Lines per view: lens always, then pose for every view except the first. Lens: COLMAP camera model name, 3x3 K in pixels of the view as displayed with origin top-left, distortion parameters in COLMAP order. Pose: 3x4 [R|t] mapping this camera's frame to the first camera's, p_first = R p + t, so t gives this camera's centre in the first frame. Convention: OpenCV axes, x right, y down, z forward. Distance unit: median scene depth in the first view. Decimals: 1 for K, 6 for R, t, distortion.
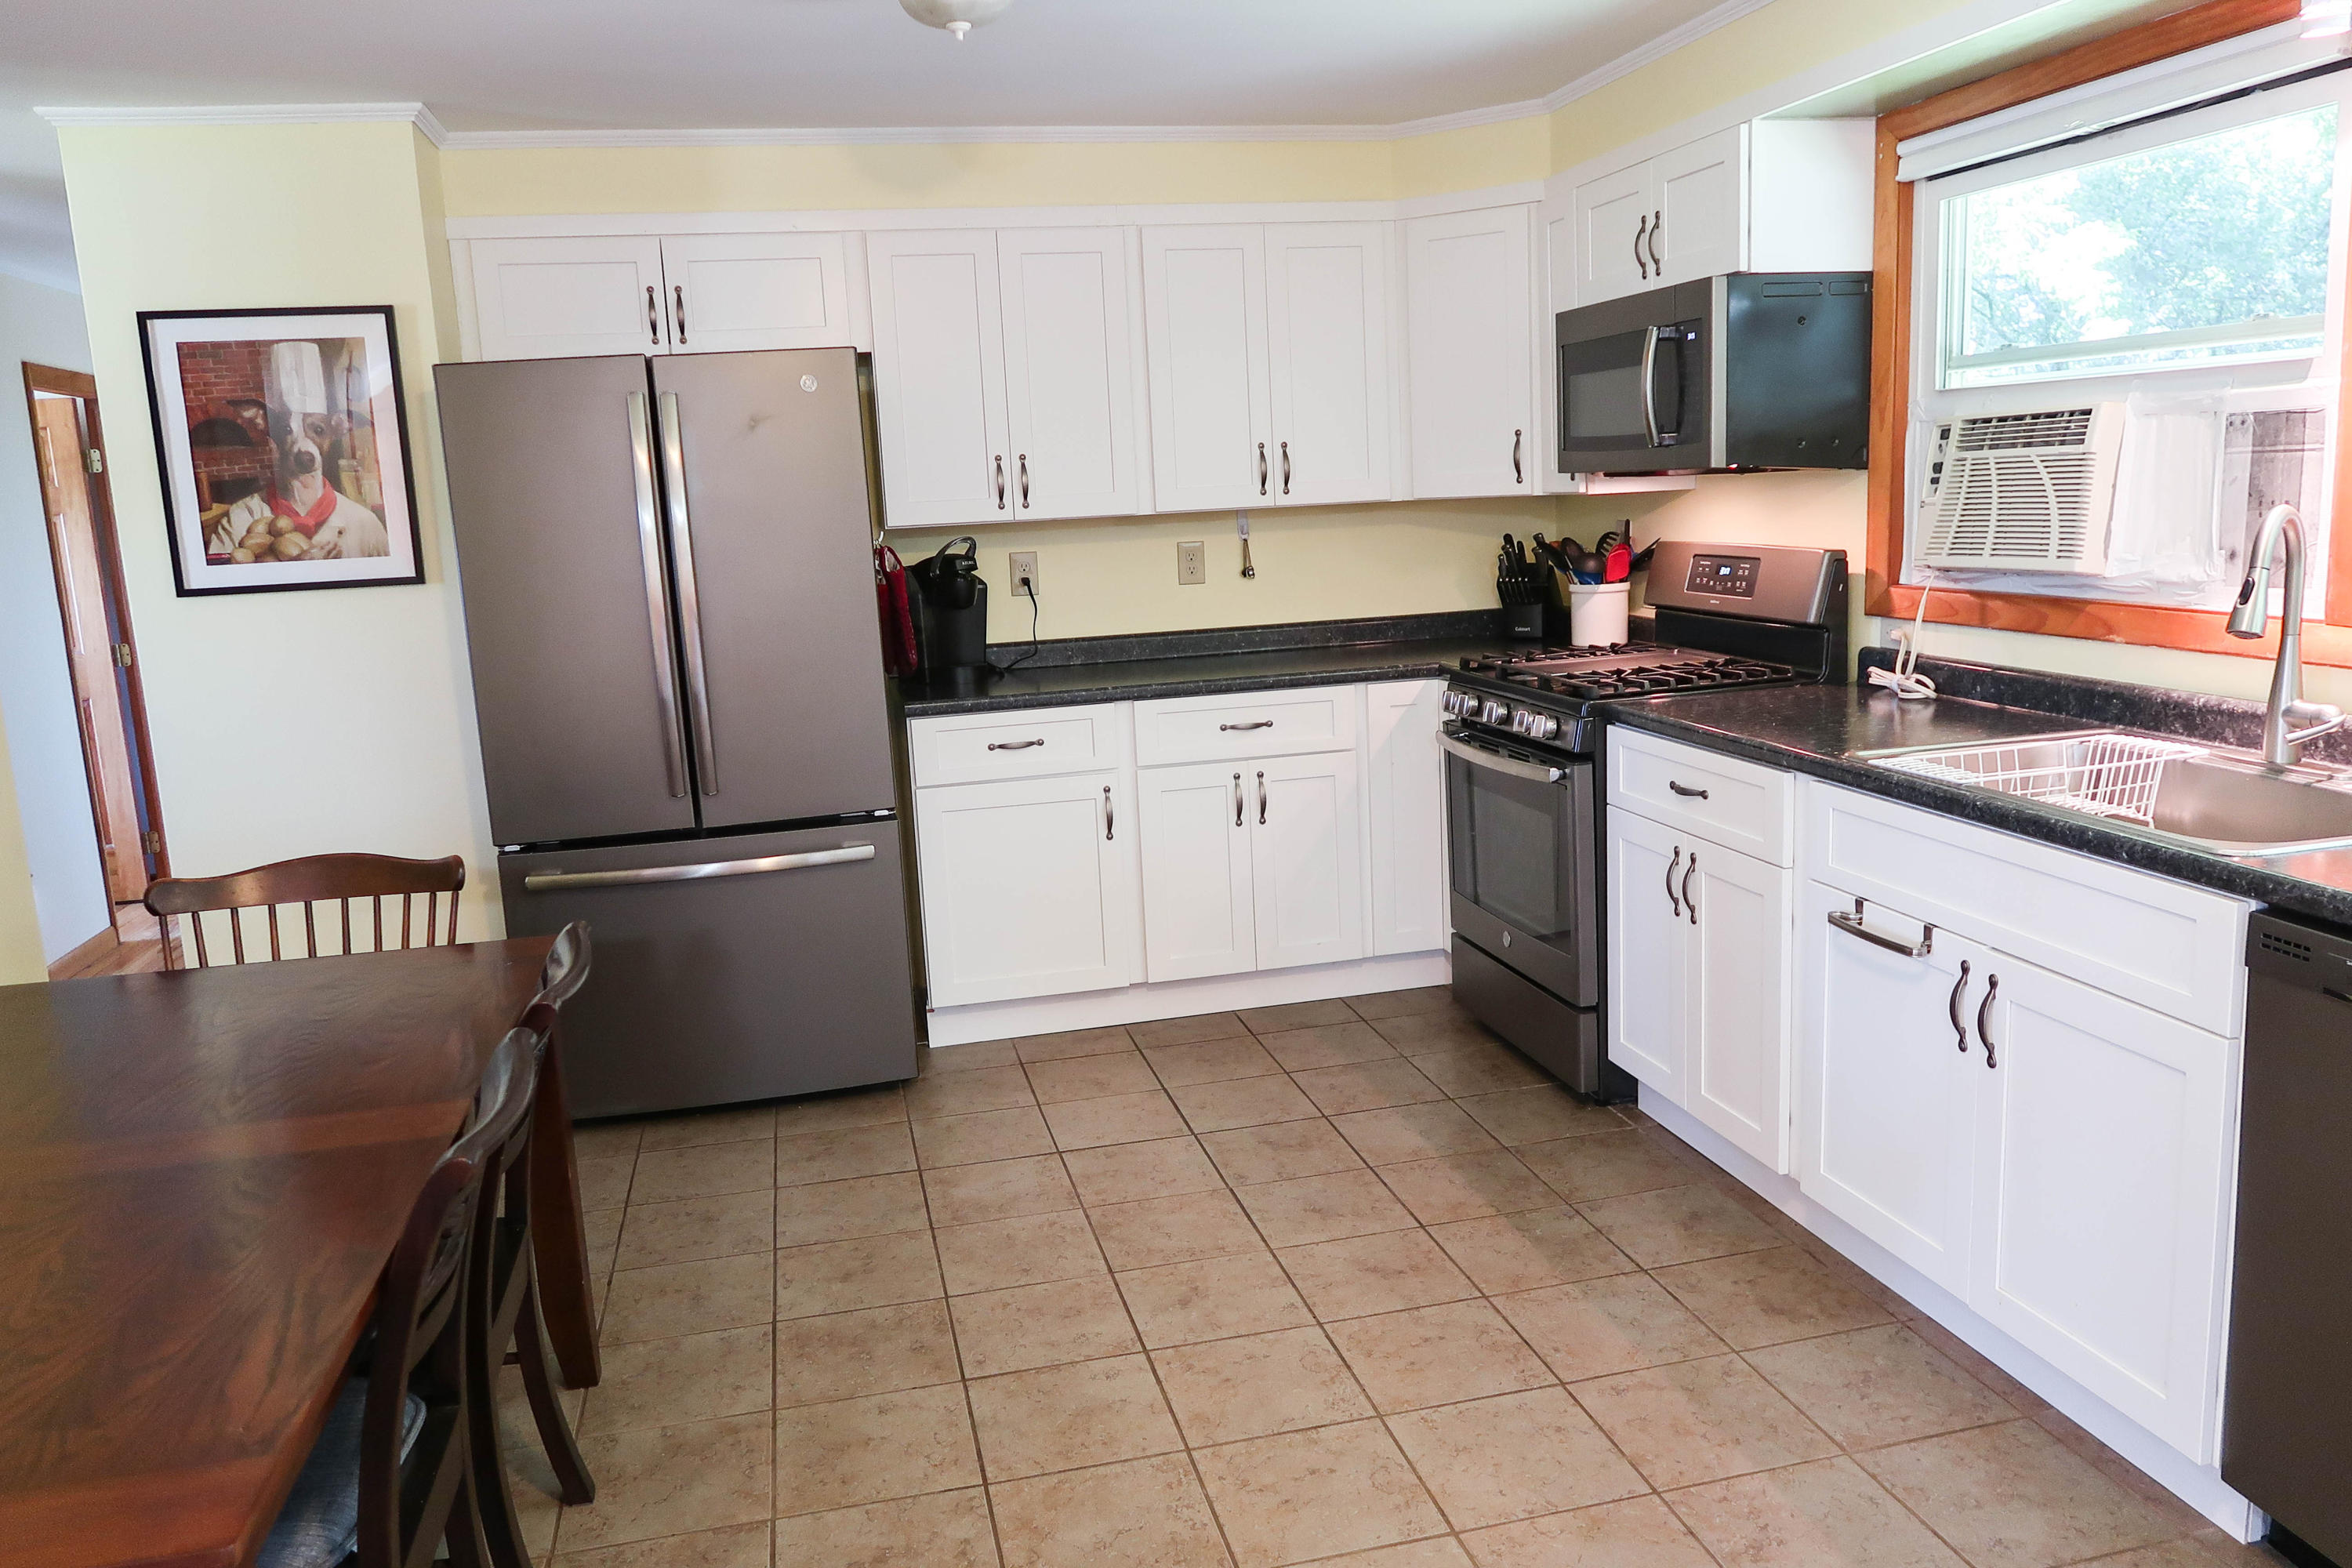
lens RADIAL K [[1744.5, 0, 1141.8], [0, 1744.5, 788.6], [0, 0, 1]] dist [-0.027426, 0.019056]
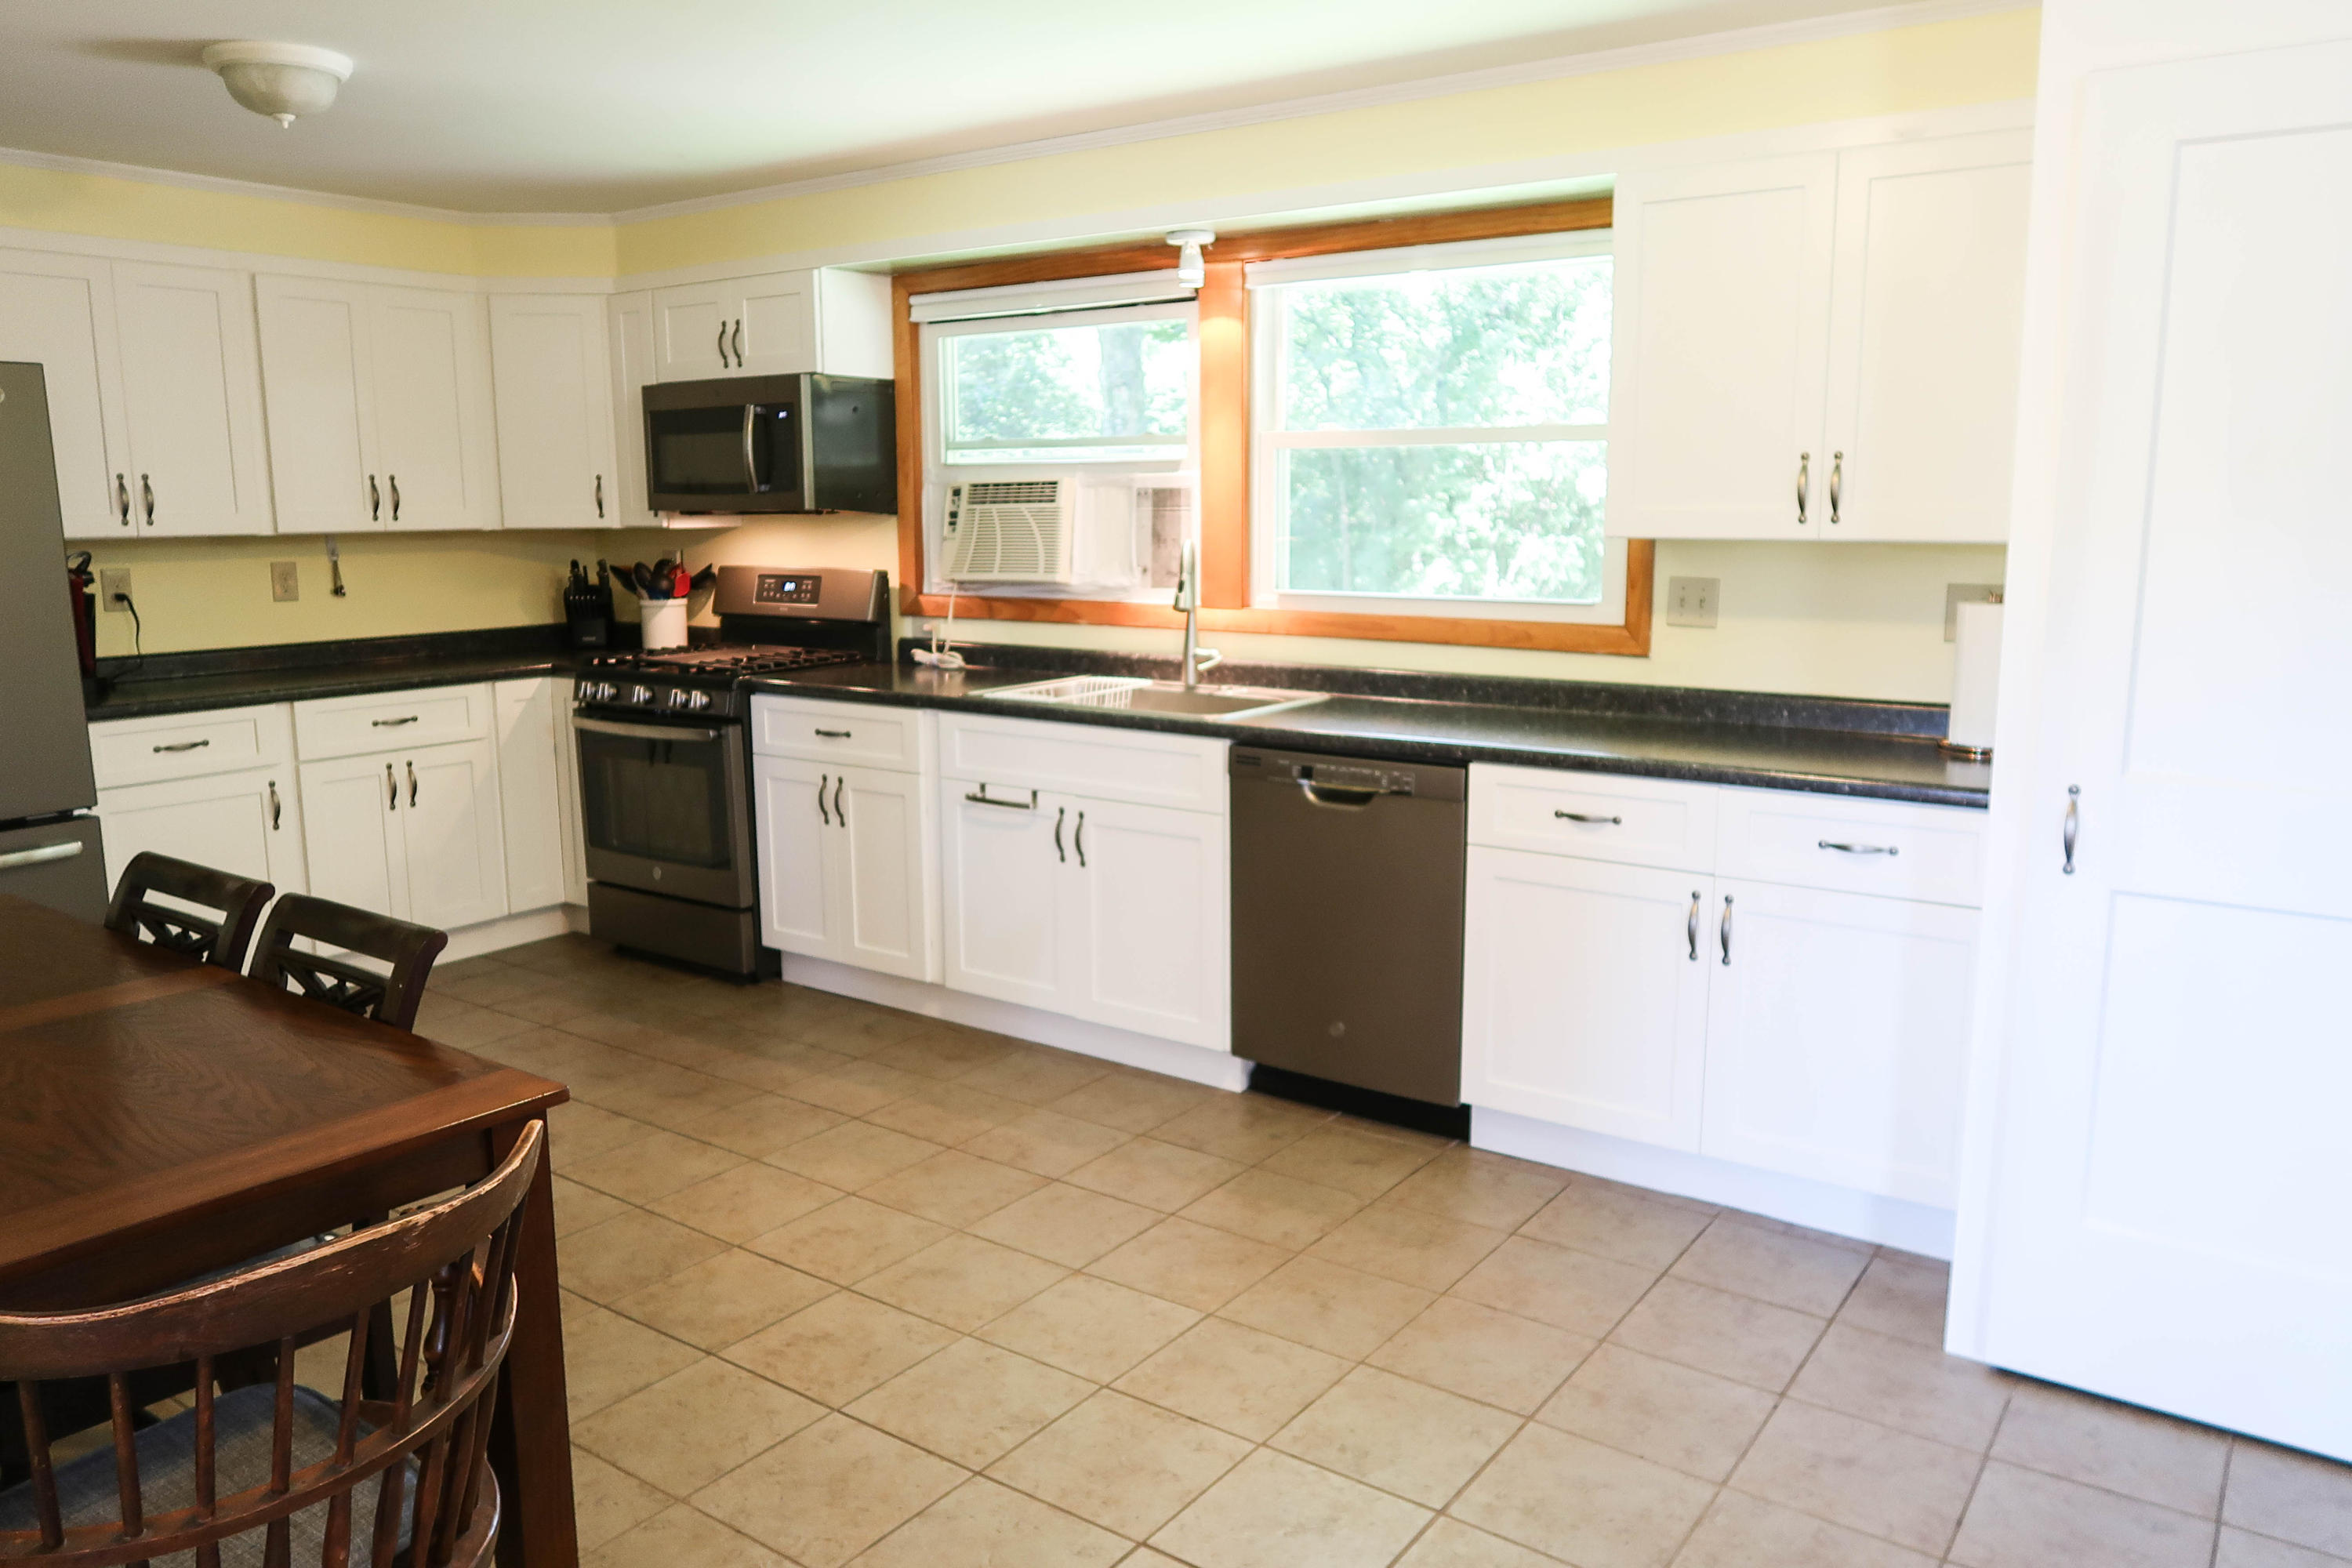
lens RADIAL K [[1744.5, 0, 1202.1], [0, 1744.5, 784.5], [0, 0, 1]] dist [-0.027426, 0.019056]
pose [[0.736148, -0.064104, 0.673778, -0.372994], [0.087650, 0.996151, -0.000989, 0.061404], [-0.671121, 0.059784, 0.738933, -0.223118]]
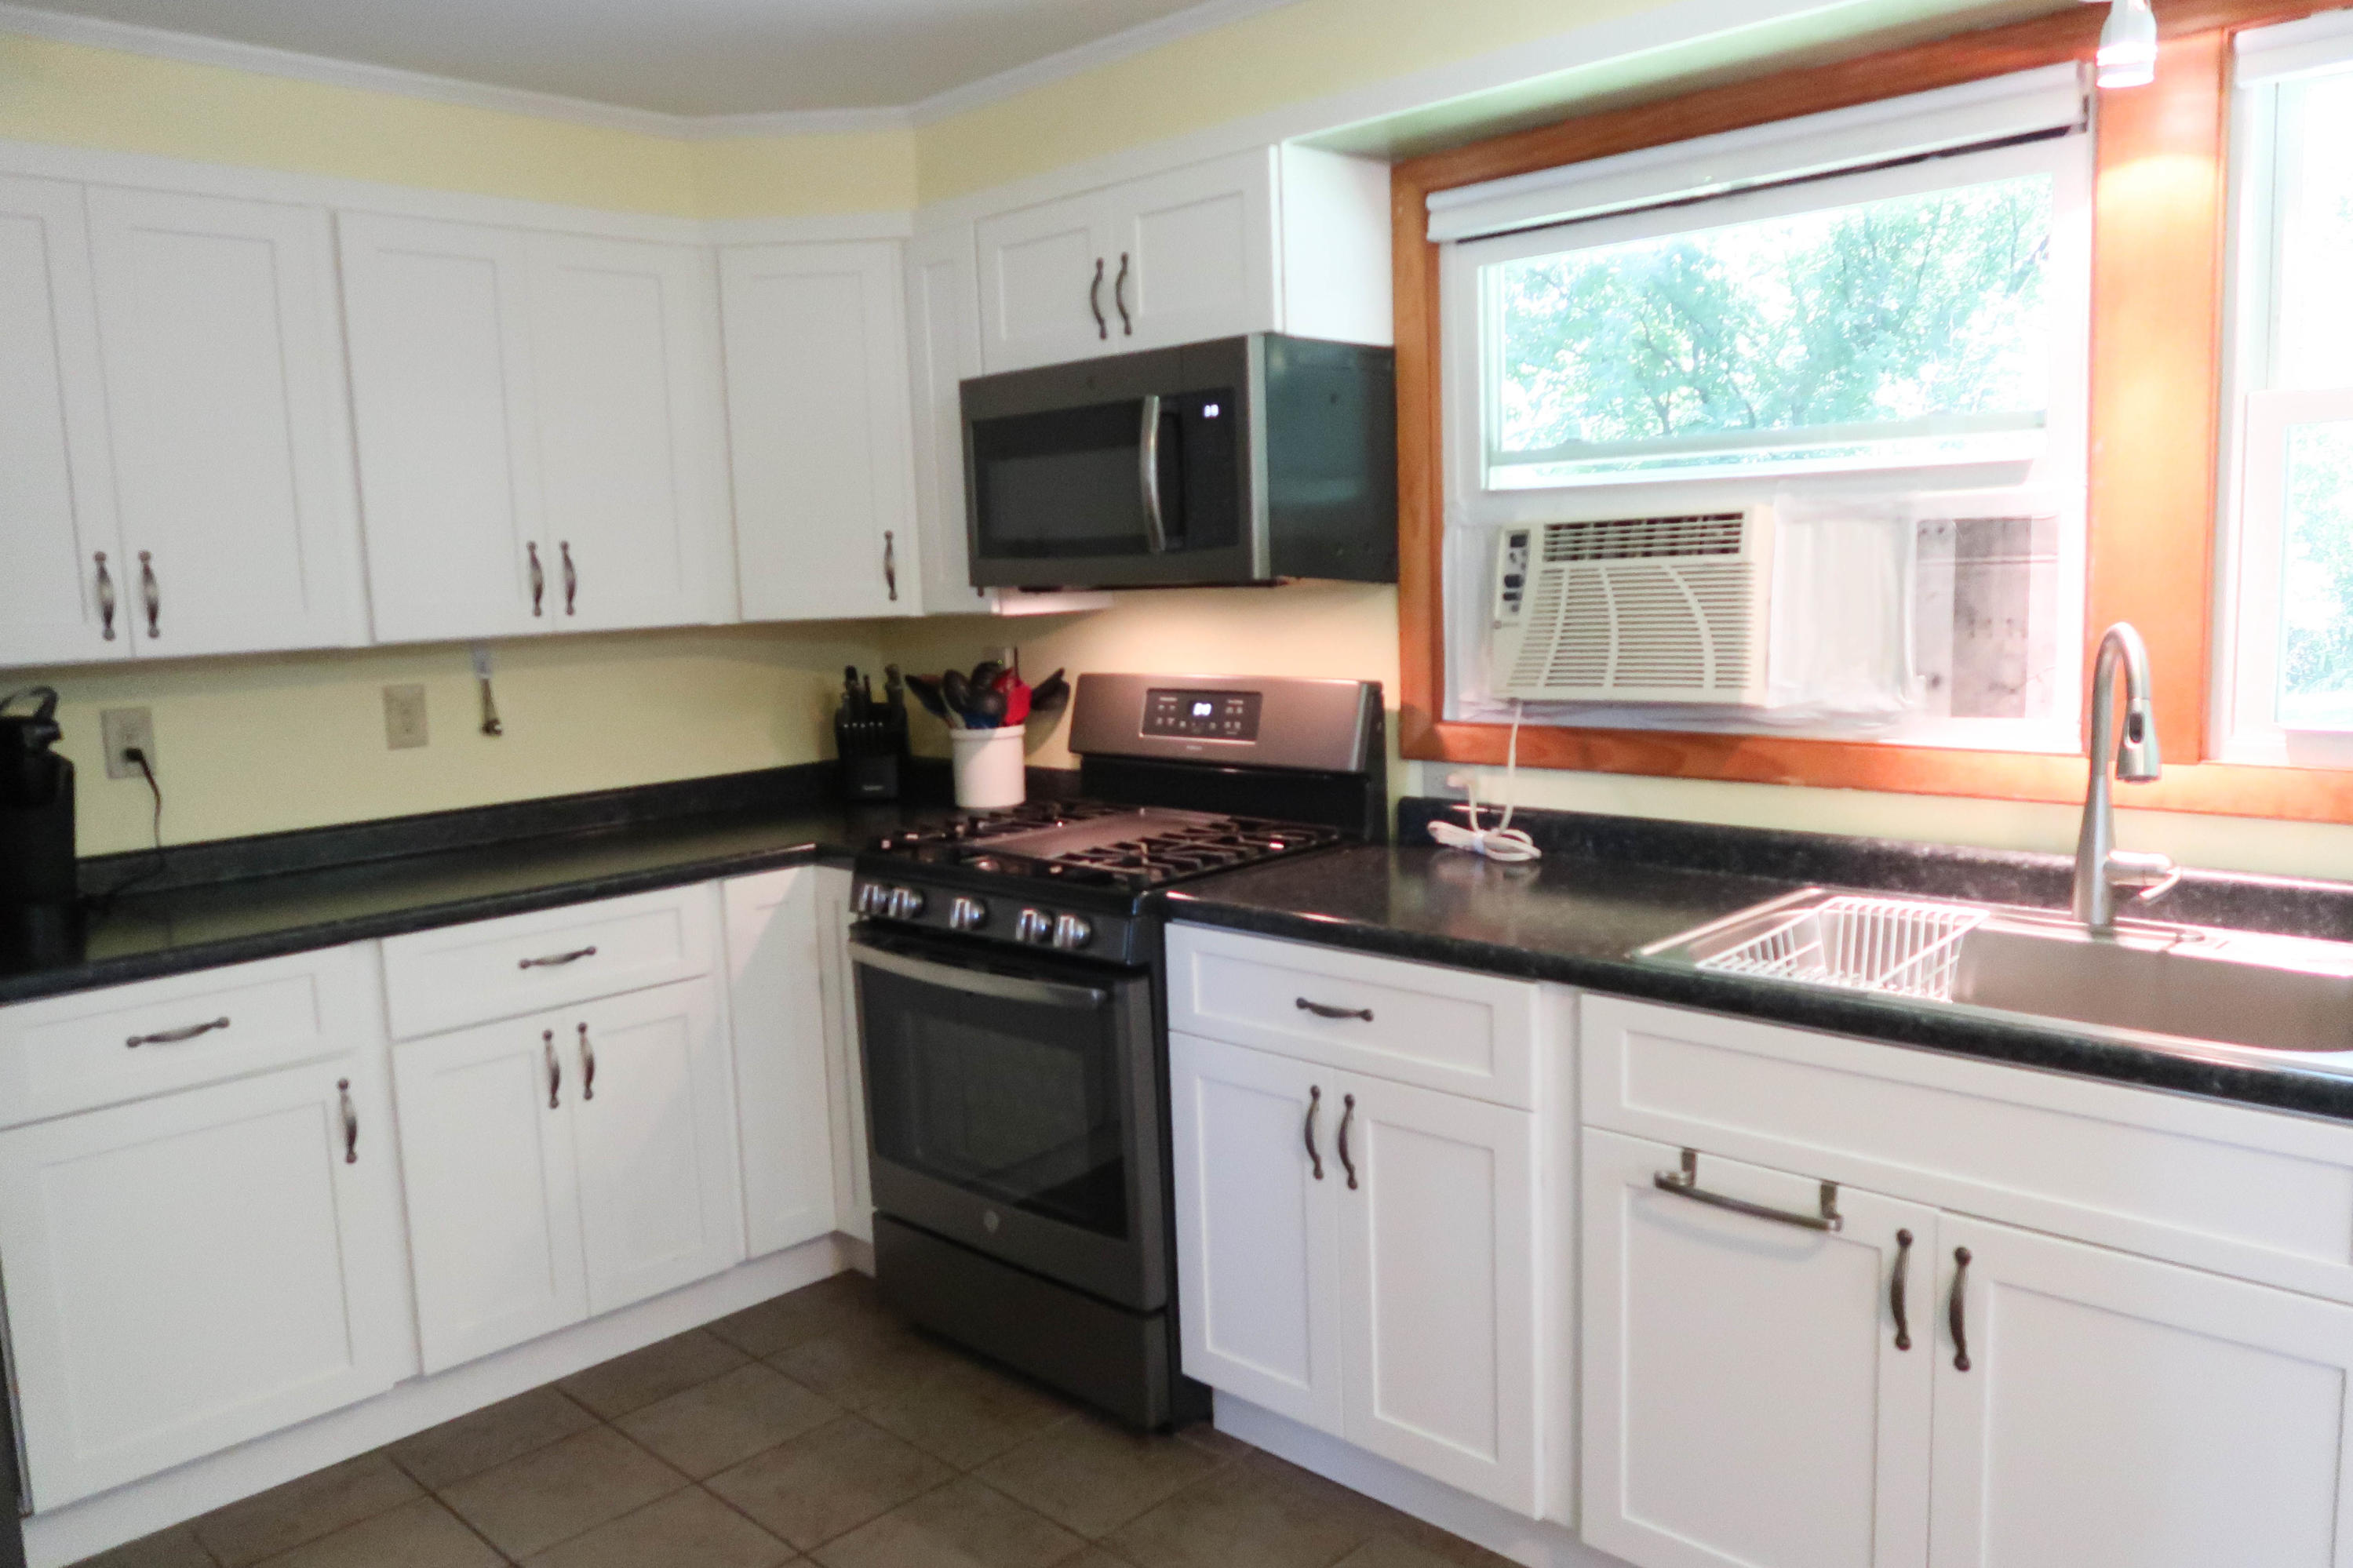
lens RADIAL K [[1745.0, 0, 1179.7], [0, 1745.0, 774.6], [0, 0, 1]] dist [-0.027426, 0.019056]
pose [[0.832119, -0.048562, 0.552466, -0.125402], [0.092211, 0.994408, -0.051479, -0.057721], [-0.546877, 0.093780, 0.831944, 0.358359]]
